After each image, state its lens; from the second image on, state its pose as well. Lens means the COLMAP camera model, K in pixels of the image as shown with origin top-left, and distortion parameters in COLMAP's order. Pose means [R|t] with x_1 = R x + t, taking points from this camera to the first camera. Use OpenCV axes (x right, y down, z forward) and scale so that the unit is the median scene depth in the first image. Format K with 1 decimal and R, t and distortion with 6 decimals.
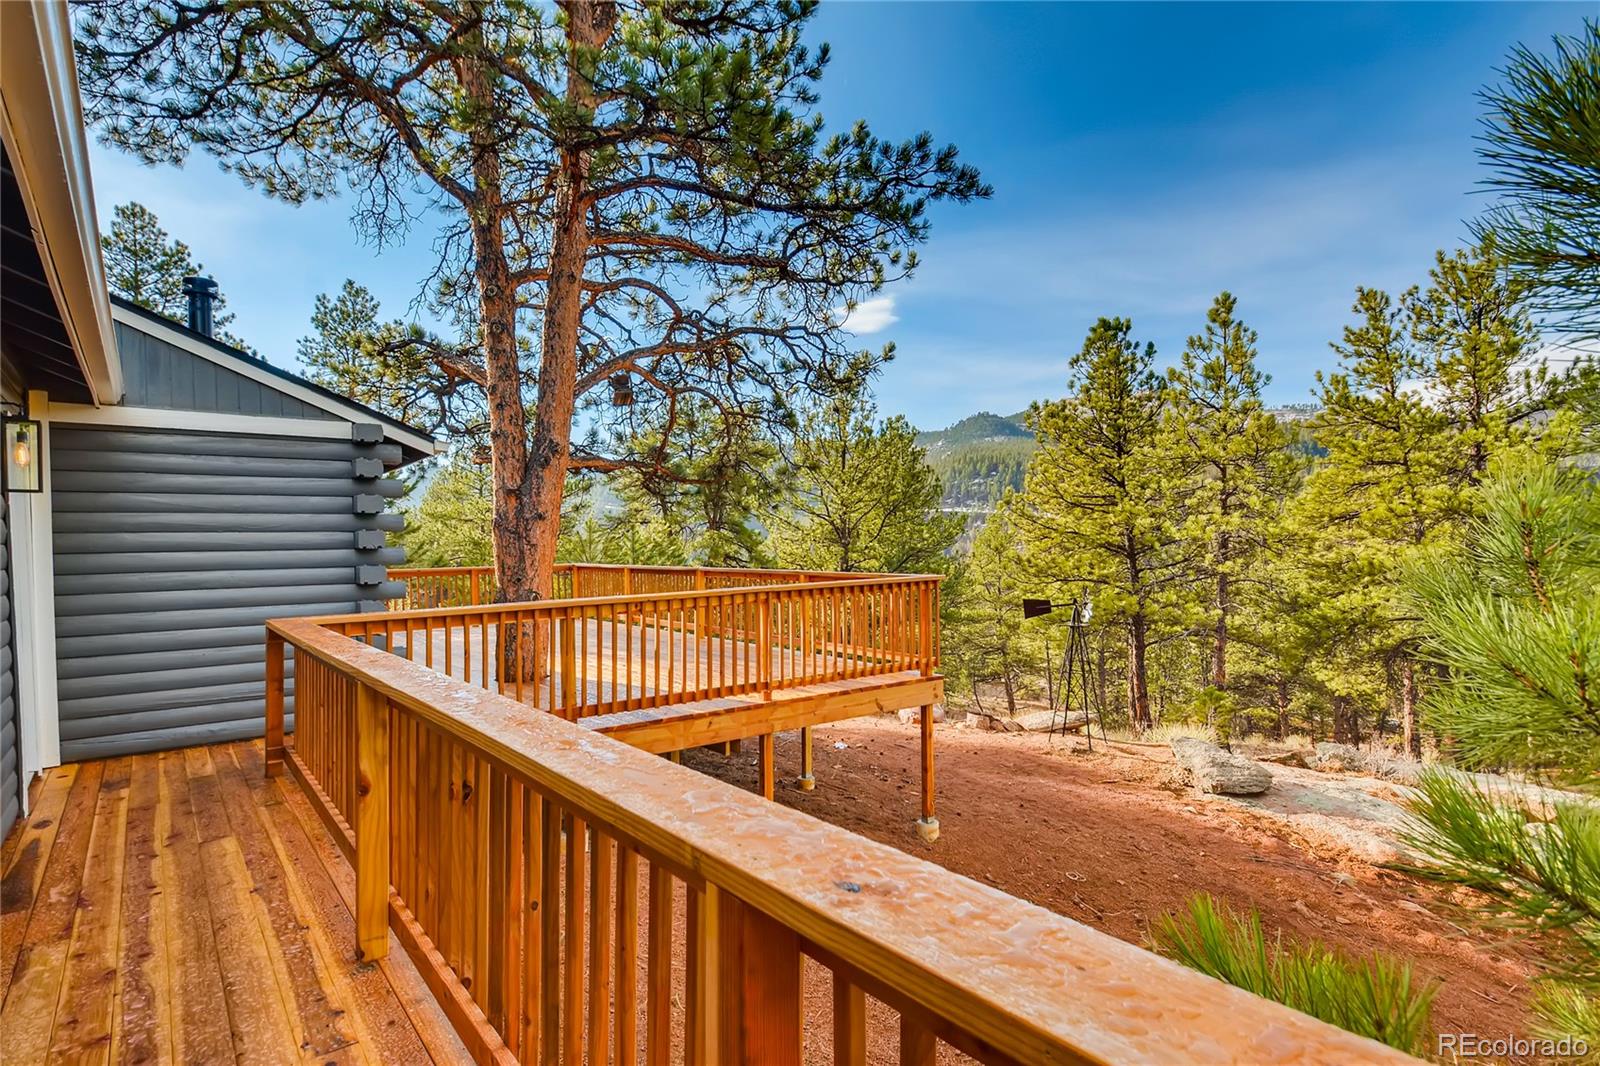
lens RADIAL K [[876.4, 0, 798.6], [0, 876.4, 547.9], [0, 0, 1]] dist [-0.003495, 0.020472]
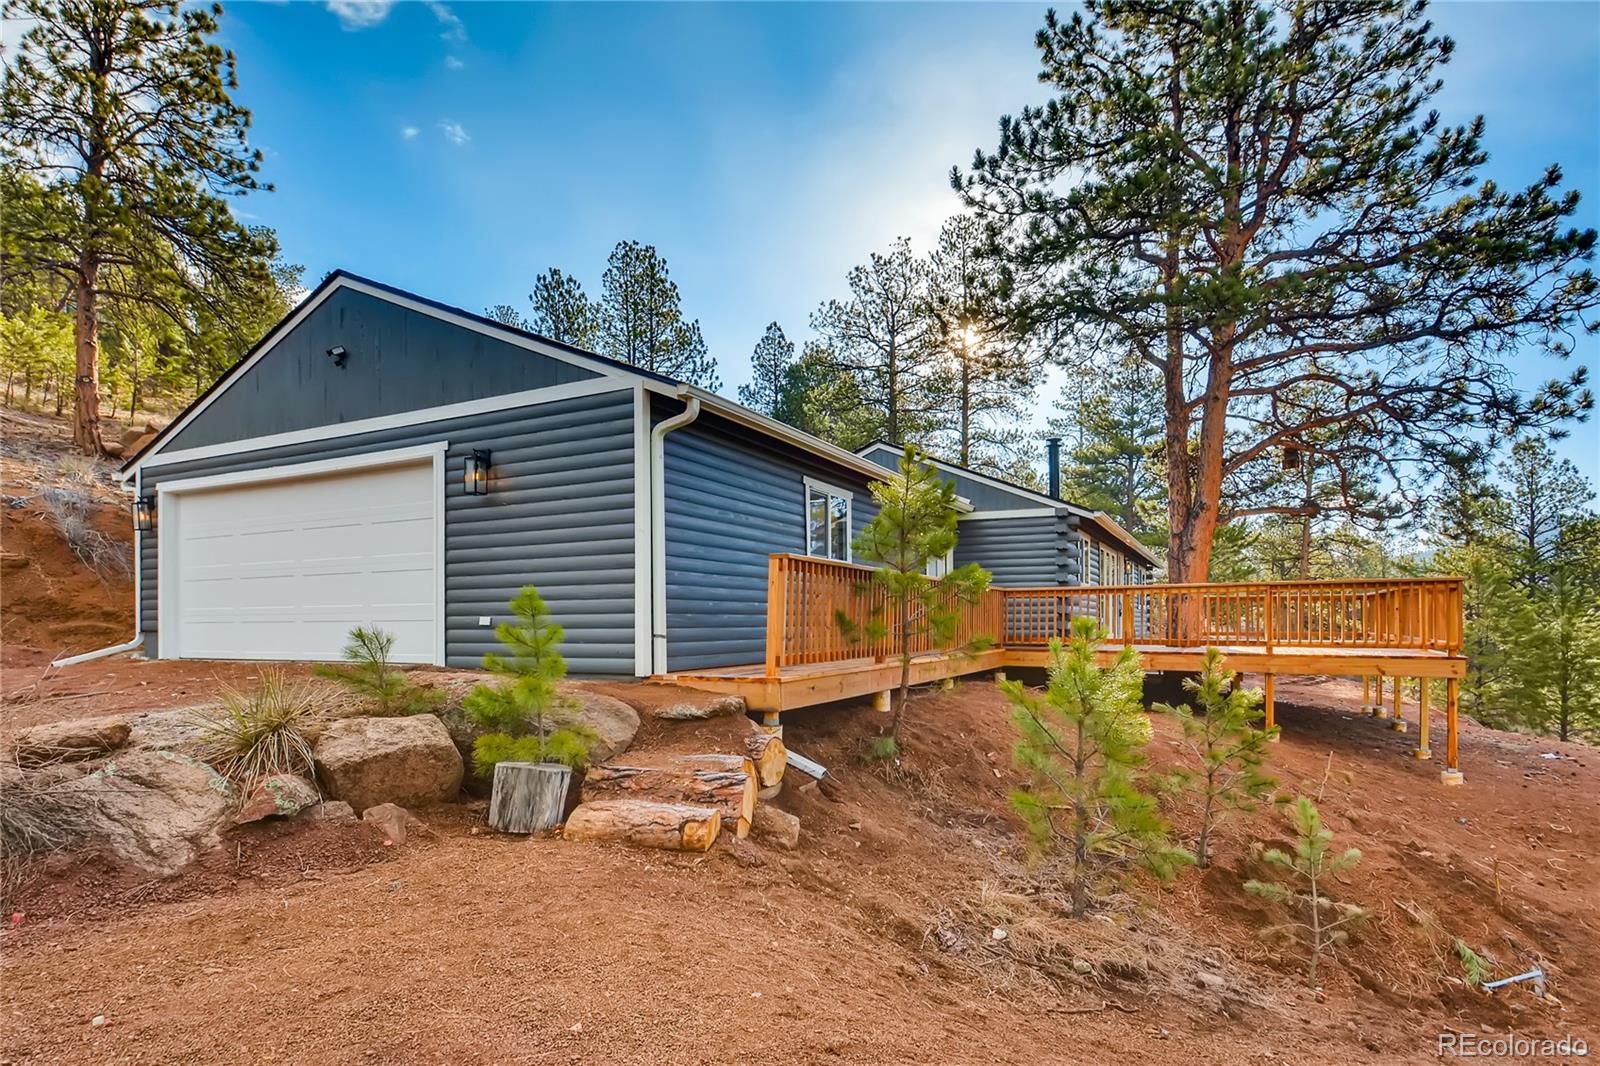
lens RADIAL K [[827.5, 0, 802.1], [0, 827.5, 605.9], [0, 0, 1]] dist [-0.001984, -0.000726]
pose [[0.464858, 0.003975, -0.885376, 0.618608], [-0.006714, 0.999977, 0.000964, 0.062671], [0.885360, 0.005496, 0.464874, -0.311992]]
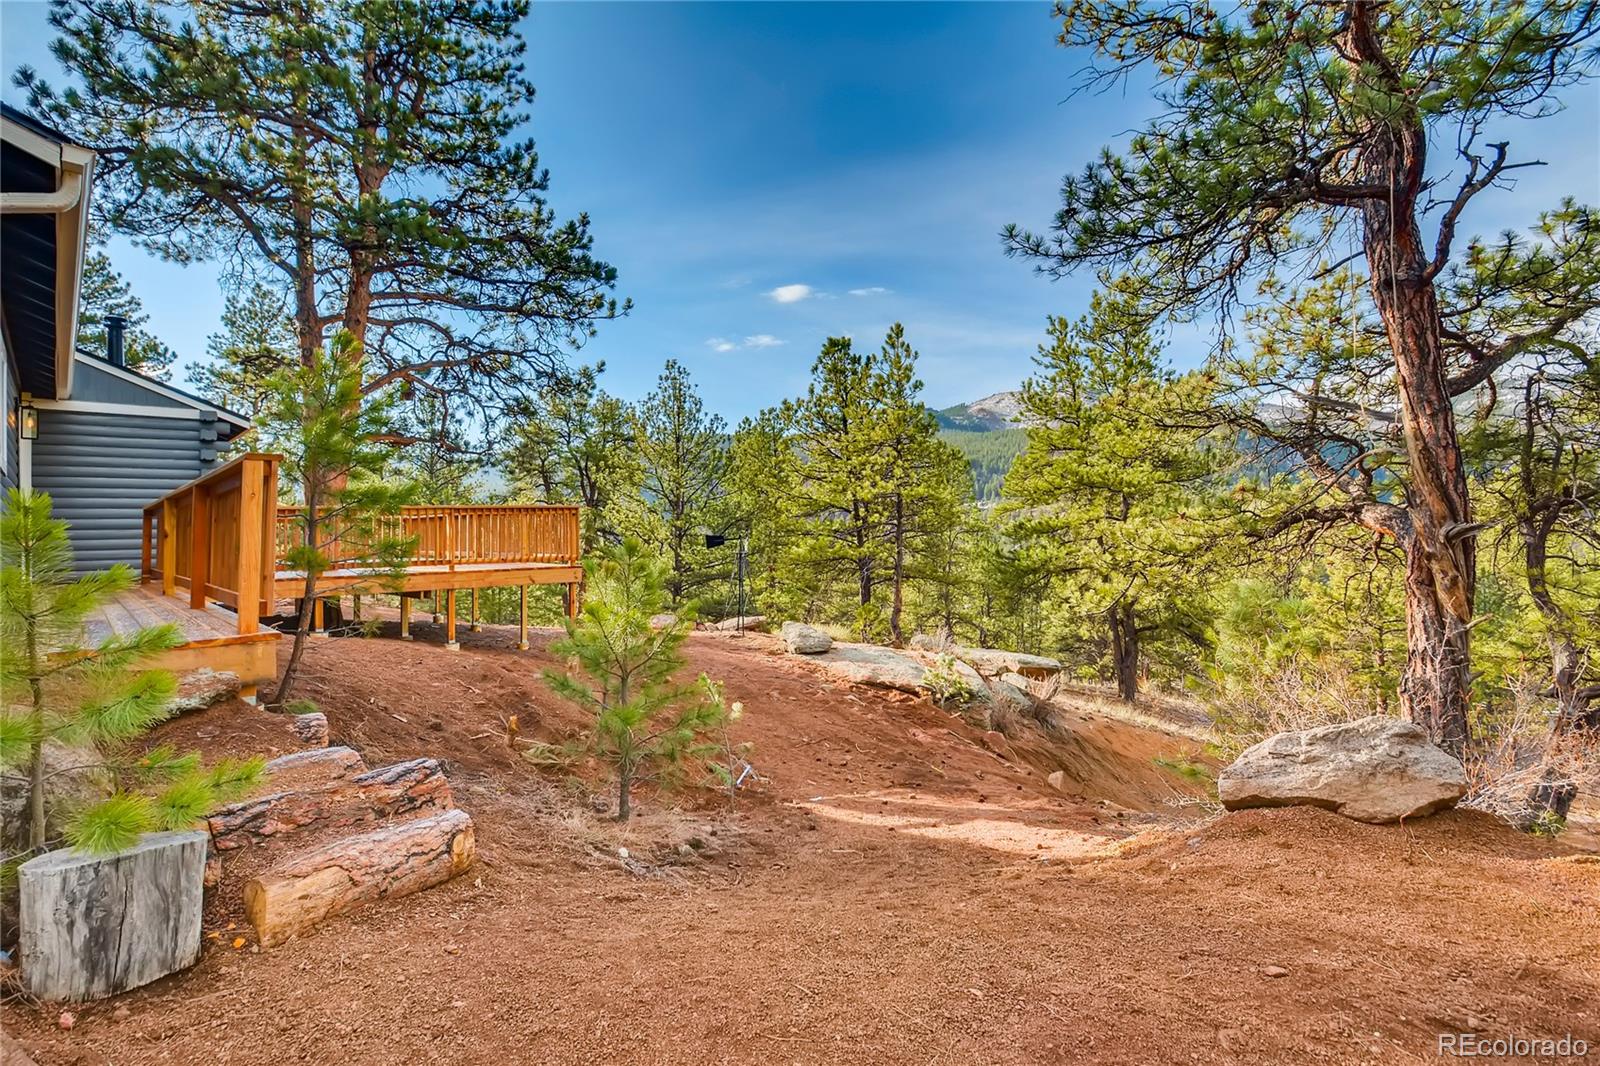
lens RADIAL K [[819.4, 0, 764.4], [0, 819.4, 508.6], [0, 0, 1]] dist [0.003052, 0.000242]
pose [[0.997421, 0.002599, 0.071722, 0.321405], [-0.000640, 0.999627, -0.027320, 0.064278], [-0.071767, 0.027204, 0.997050, -0.463964]]
